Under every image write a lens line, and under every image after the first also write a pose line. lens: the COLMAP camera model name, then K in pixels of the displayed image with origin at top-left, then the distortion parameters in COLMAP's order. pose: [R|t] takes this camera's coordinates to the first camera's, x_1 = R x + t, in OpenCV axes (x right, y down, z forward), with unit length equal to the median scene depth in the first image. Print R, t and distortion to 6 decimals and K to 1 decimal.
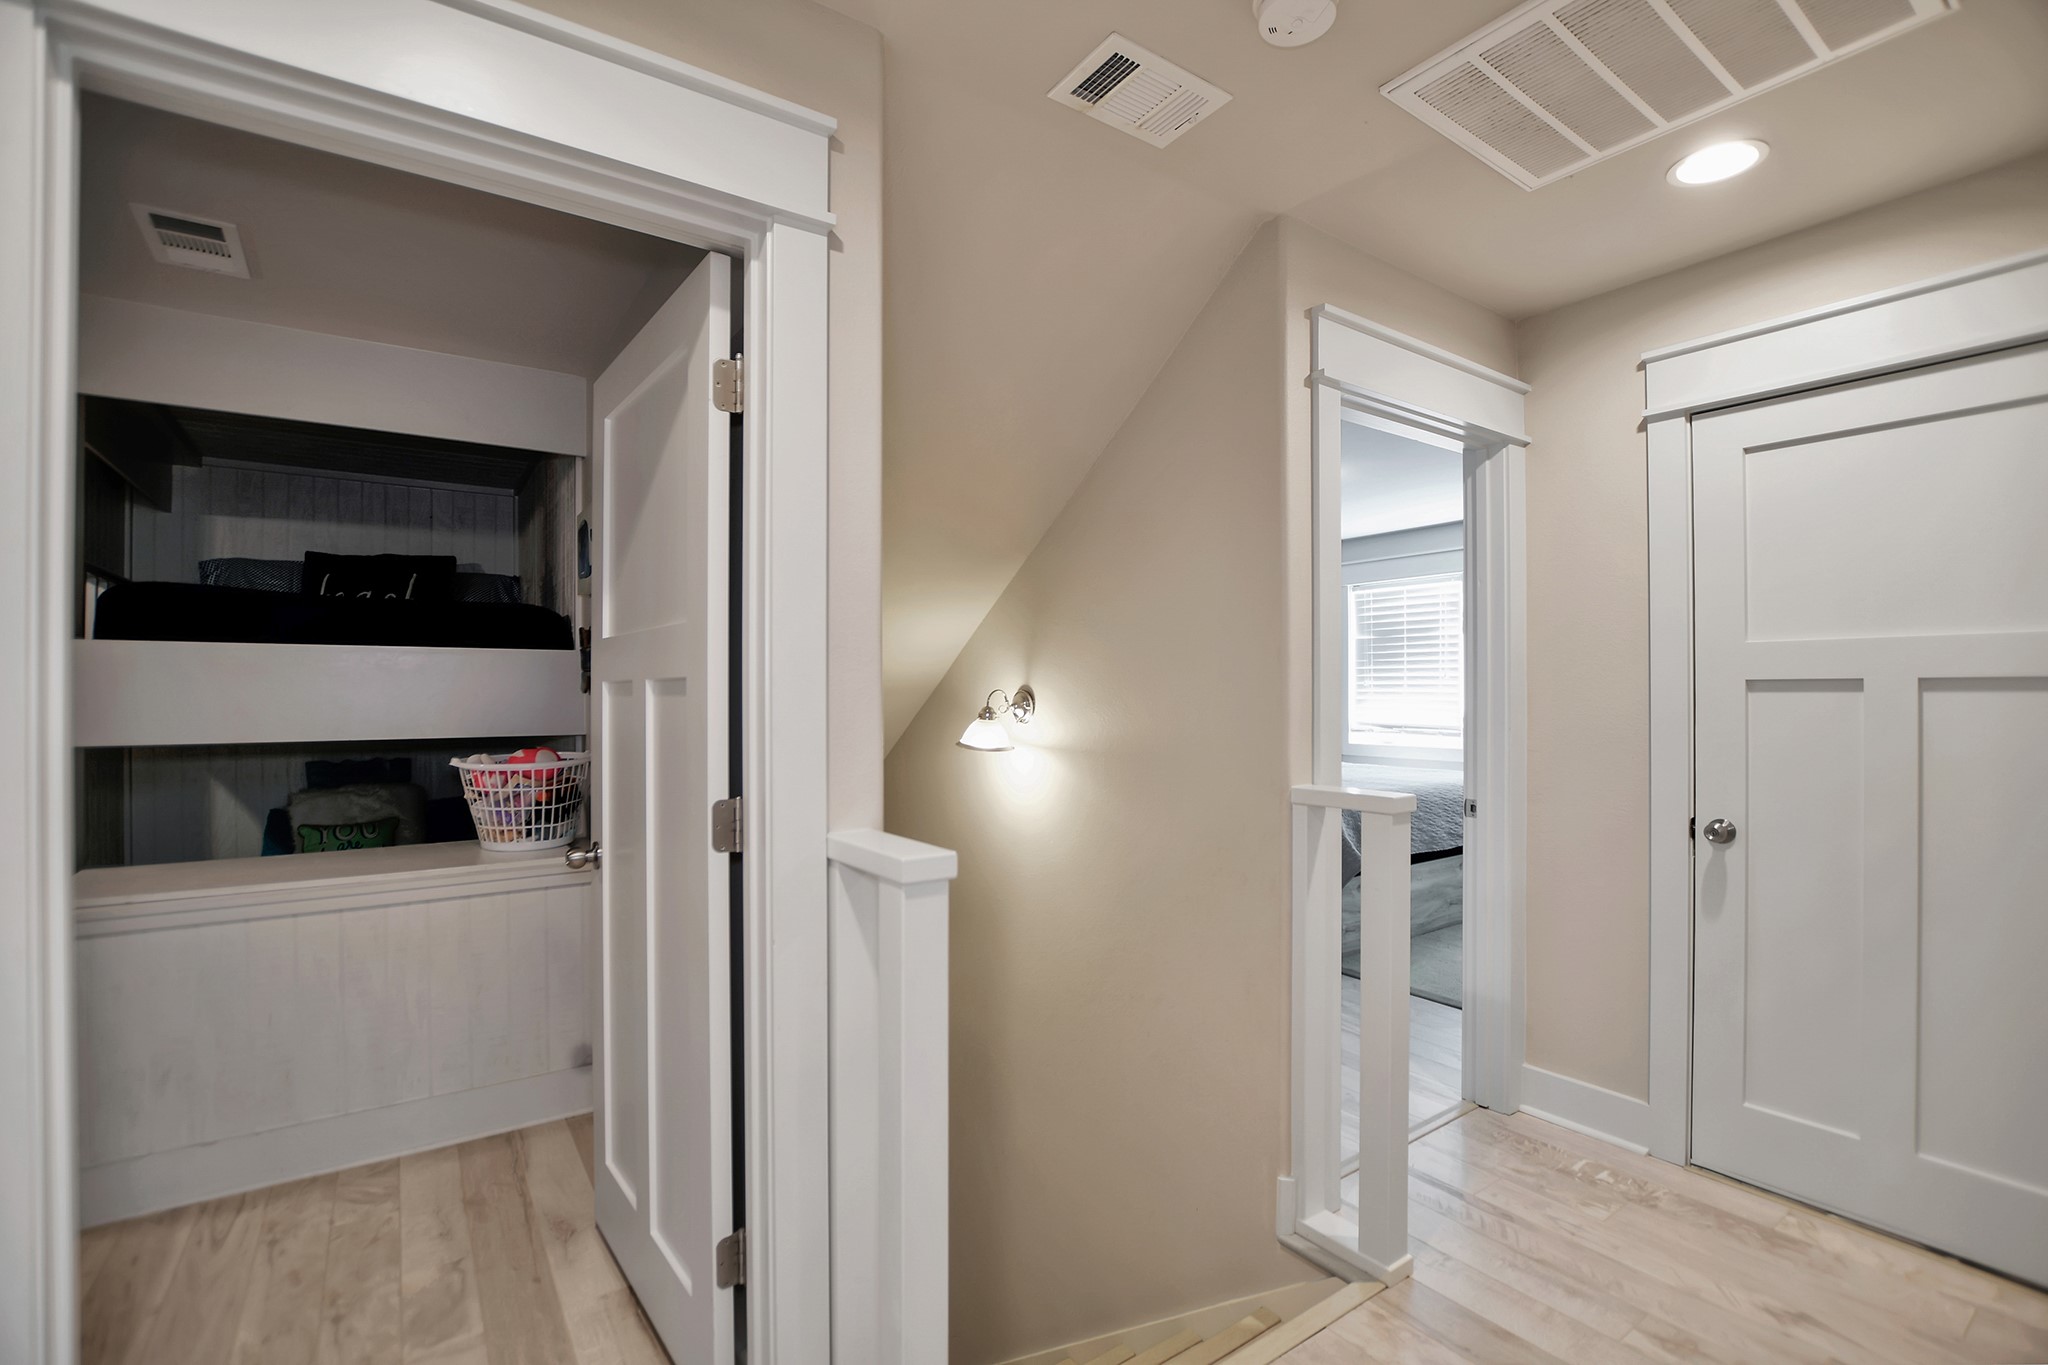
lens RADIAL K [[906.3, 0, 1026.3], [0, 906.3, 686.8], [0, 0, 1]] dist [-0.027175, 0.001692]
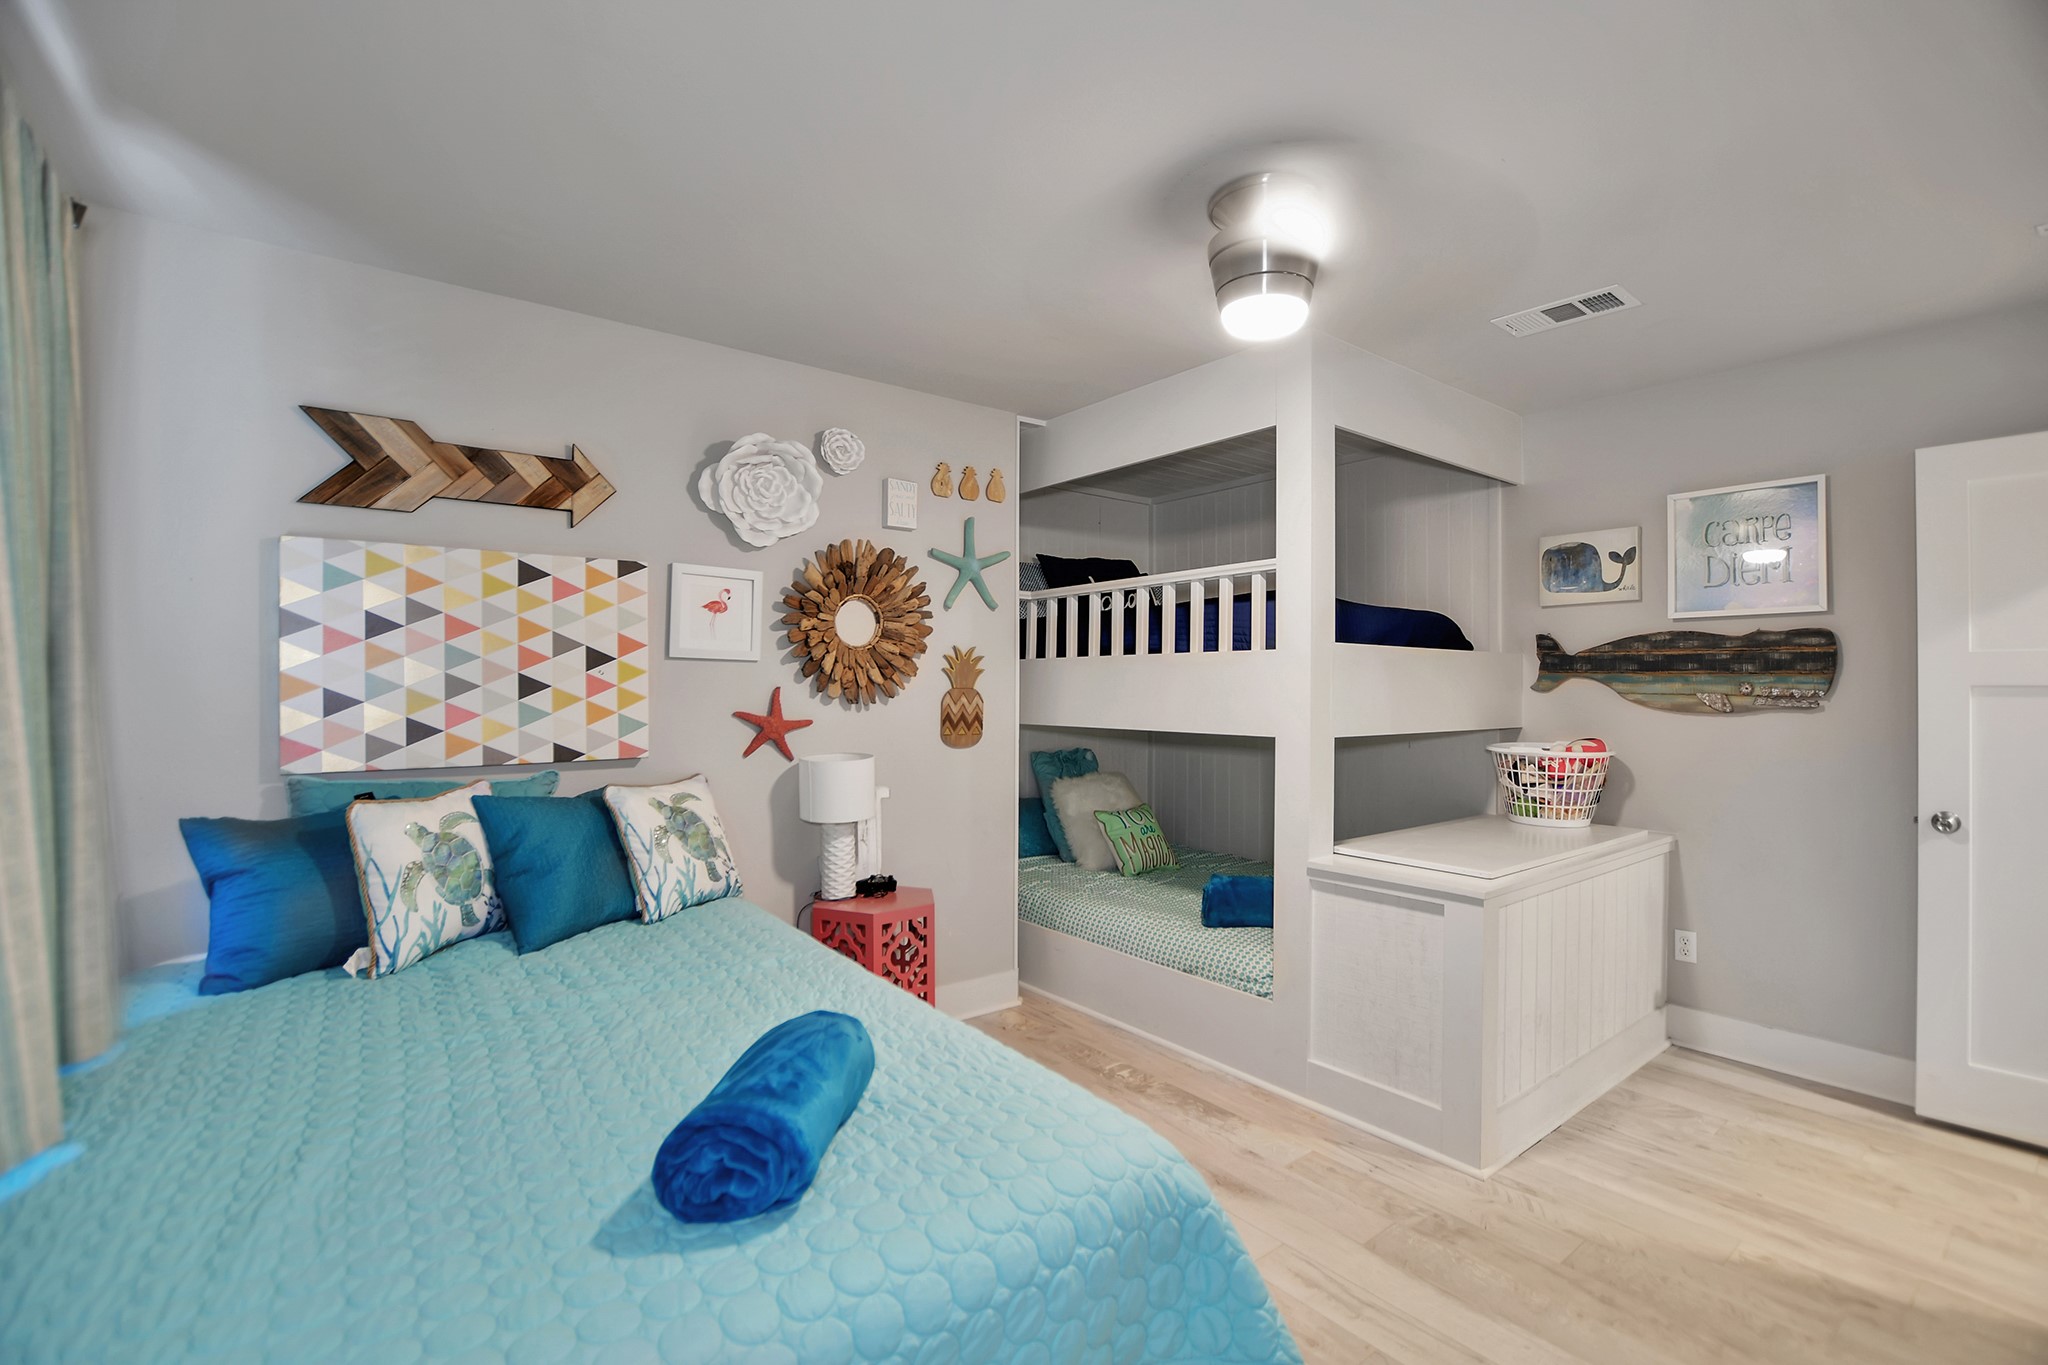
lens RADIAL K [[906.3, 0, 1019.8], [0, 906.3, 688.9], [0, 0, 1]] dist [-0.027175, 0.001692]
pose [[0.999453, 0.000001, 0.033086, -1.534190], [-0.000352, 0.999944, 0.010599, -0.011852], [-0.033084, -0.010605, 0.999396, -0.155395]]
